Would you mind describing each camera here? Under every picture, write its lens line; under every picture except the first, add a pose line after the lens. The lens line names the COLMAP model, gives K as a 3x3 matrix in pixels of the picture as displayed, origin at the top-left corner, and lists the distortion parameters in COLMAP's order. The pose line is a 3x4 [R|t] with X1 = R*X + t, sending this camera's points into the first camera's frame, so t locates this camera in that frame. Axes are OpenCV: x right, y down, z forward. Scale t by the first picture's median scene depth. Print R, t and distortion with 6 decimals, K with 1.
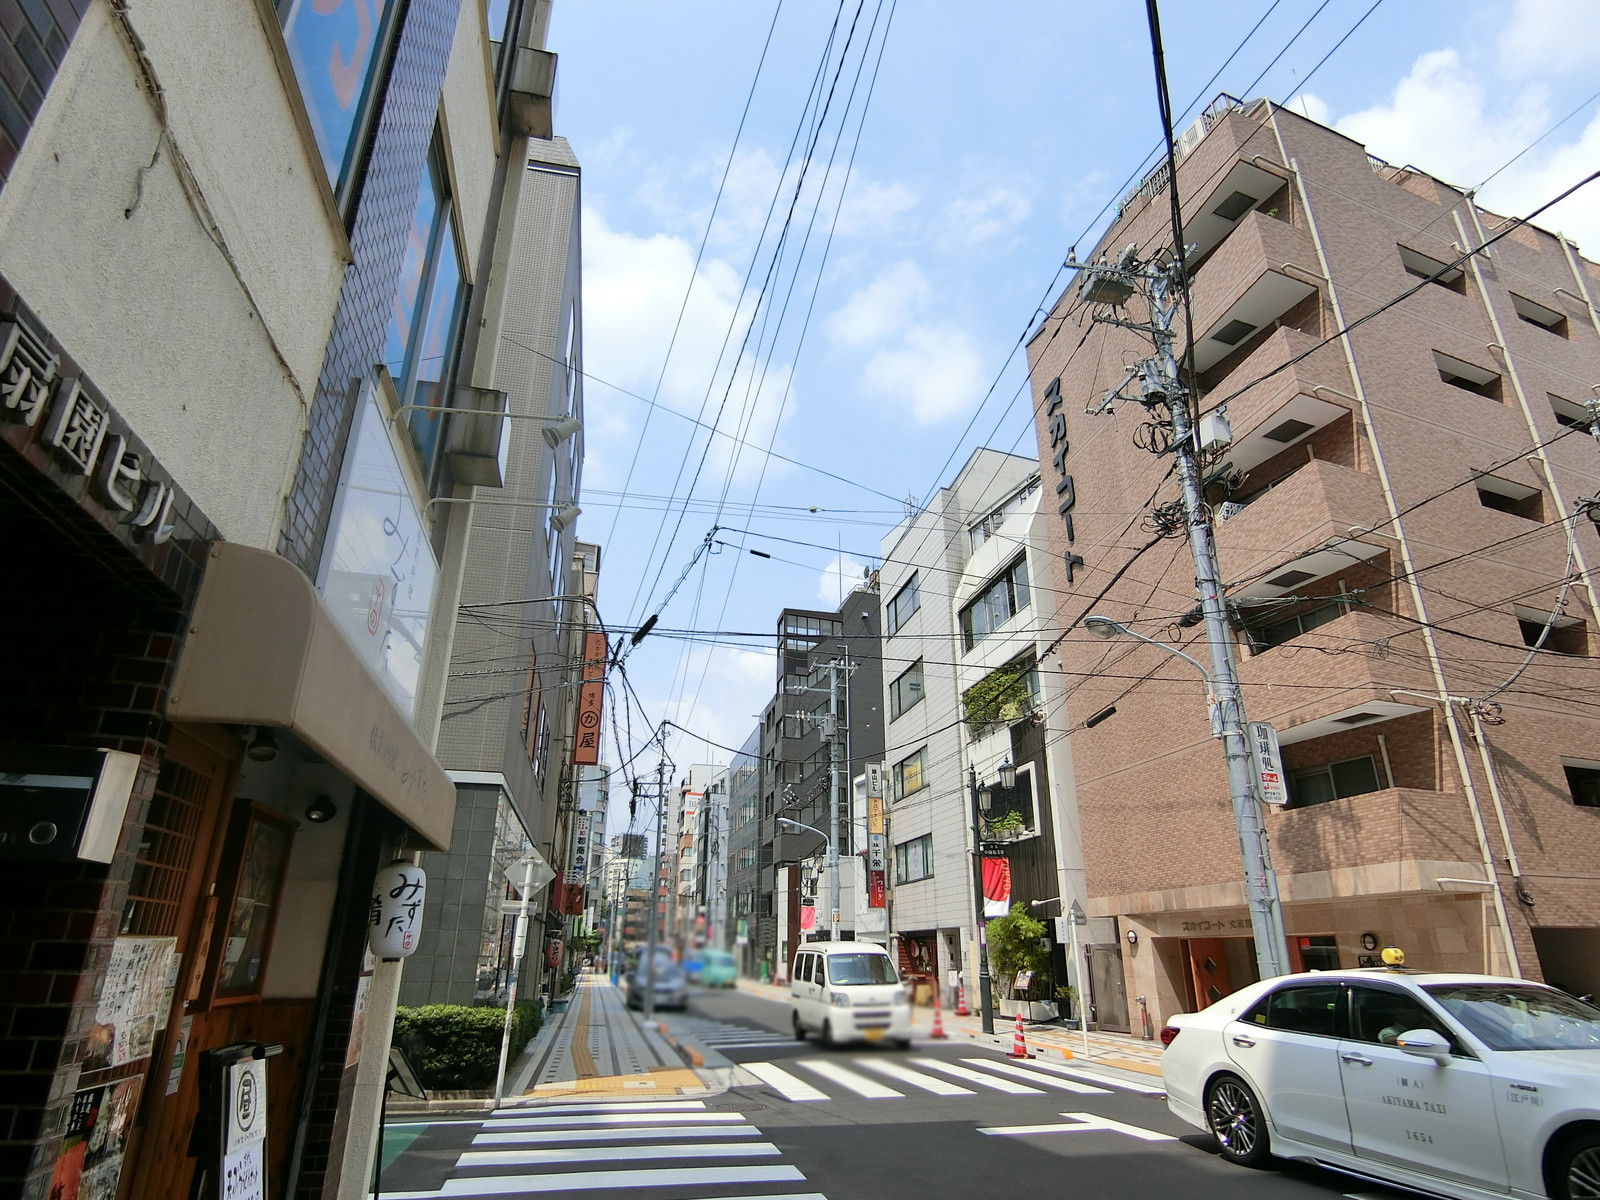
lens RADIAL K [[895.3, 0, 800.0], [0, 895.3, 600.0], [0, 0, 1]] dist [-0.015270, 0.000288]
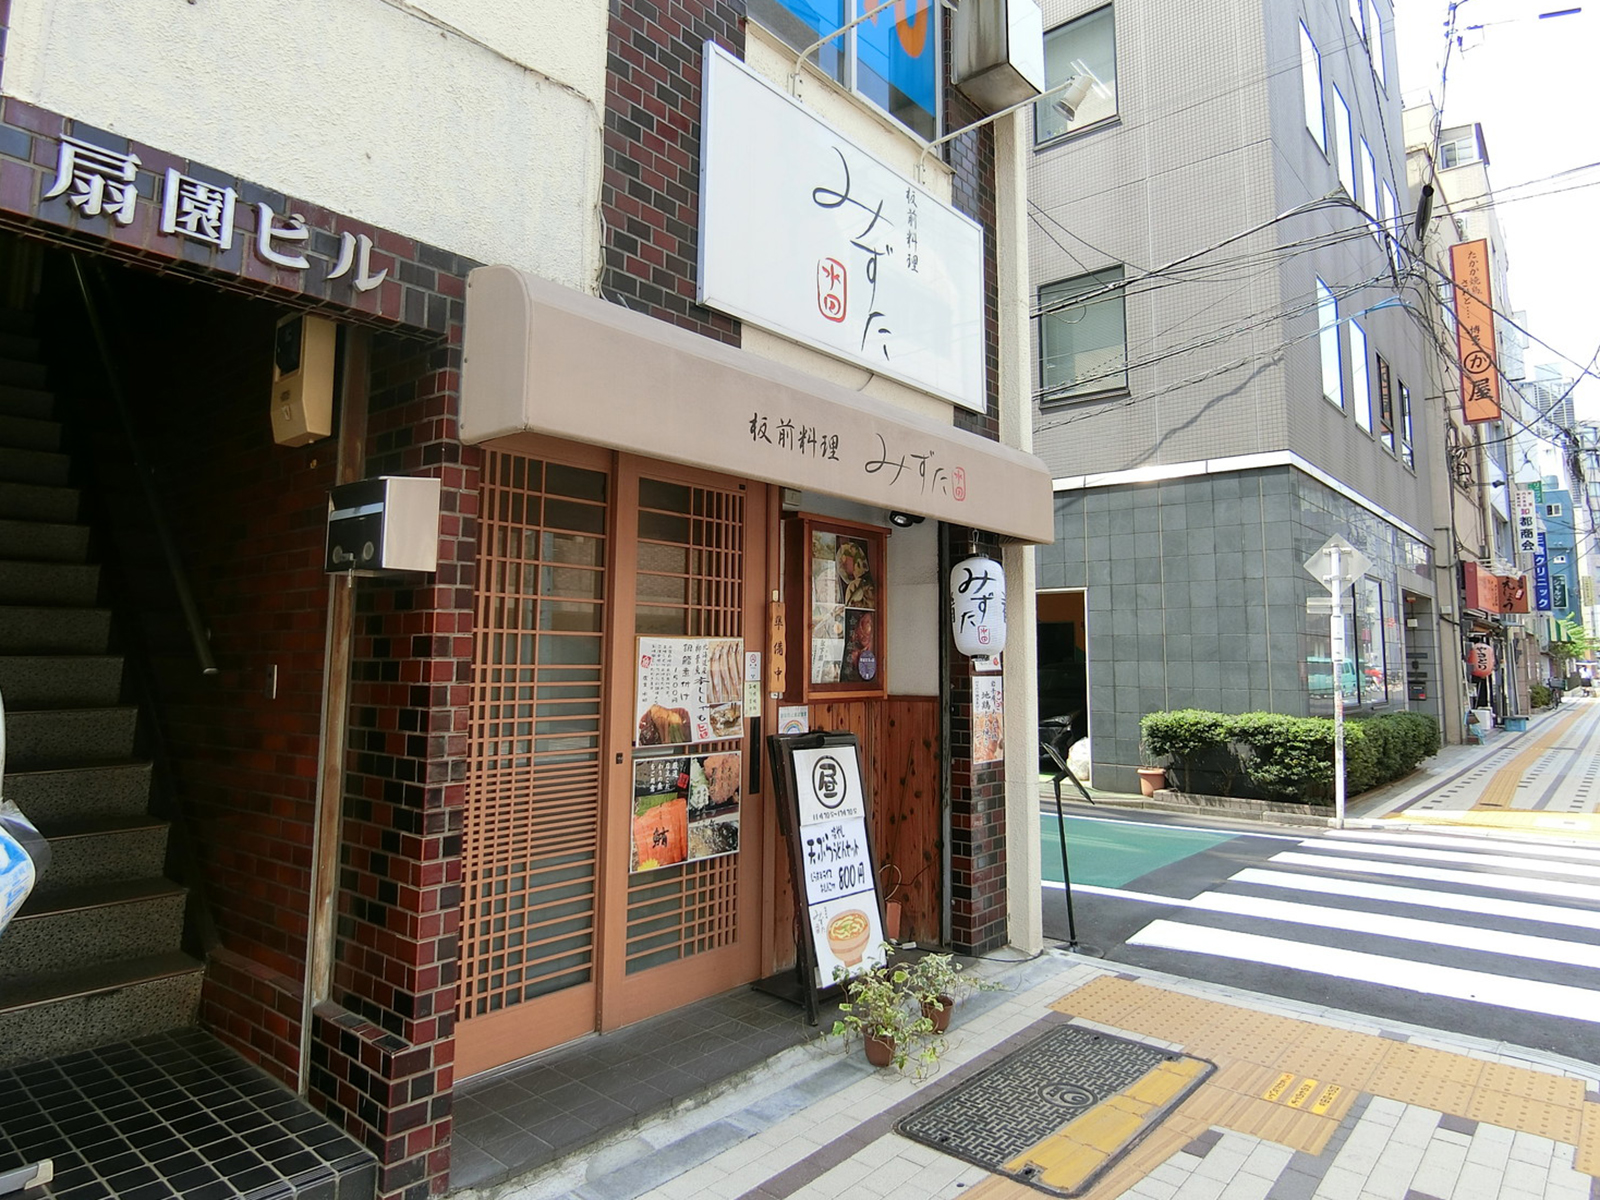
lens RADIAL K [[979.1, 0, 798.4], [0, 979.1, 548.5], [0, 0, 1]] dist [-0.013021, 0.001927]
pose [[0.597703, -0.092122, -0.796408, 0.256237], [0.293237, 0.949665, 0.110224, 0.129815], [0.746166, -0.299417, 0.594631, 0.292688]]
